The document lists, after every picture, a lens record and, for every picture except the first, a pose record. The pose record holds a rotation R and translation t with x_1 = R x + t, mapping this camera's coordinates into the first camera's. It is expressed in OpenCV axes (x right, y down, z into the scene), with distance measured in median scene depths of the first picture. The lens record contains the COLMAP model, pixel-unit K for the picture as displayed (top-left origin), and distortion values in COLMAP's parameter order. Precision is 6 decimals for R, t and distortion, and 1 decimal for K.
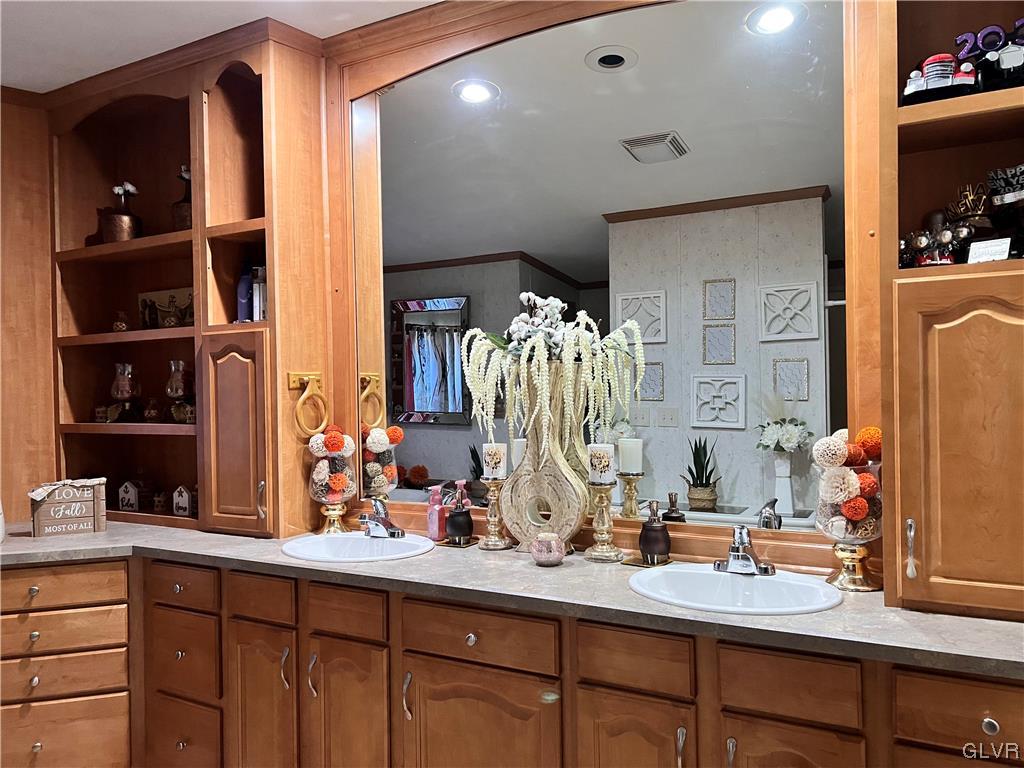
lens RADIAL K [[771.3, 0, 510.8], [0, 771.3, 388.4], [0, 0, 1]] dist [0.051625, -0.057810]
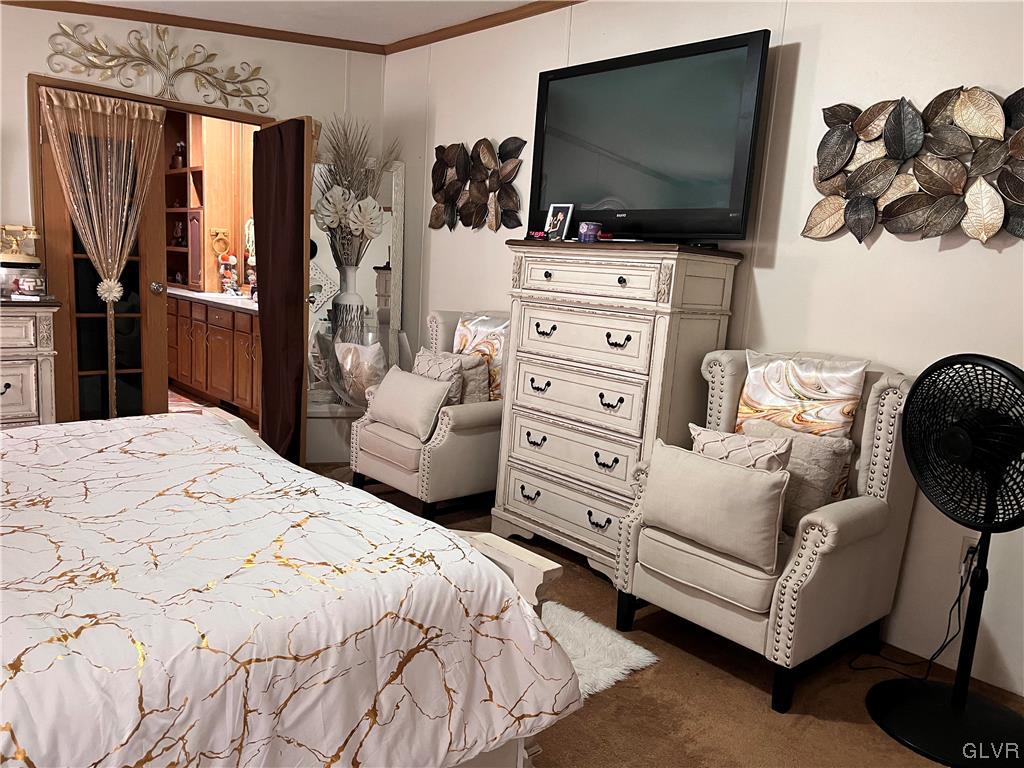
lens RADIAL K [[771.3, 0, 512.0], [0, 771.3, 389.1], [0, 0, 1]] dist [0.051625, -0.057810]
pose [[0.943806, 0.124183, -0.306281, 1.472790], [-0.076328, 0.983571, 0.163589, 0.004791], [0.321564, -0.131018, 0.937780, -1.127172]]
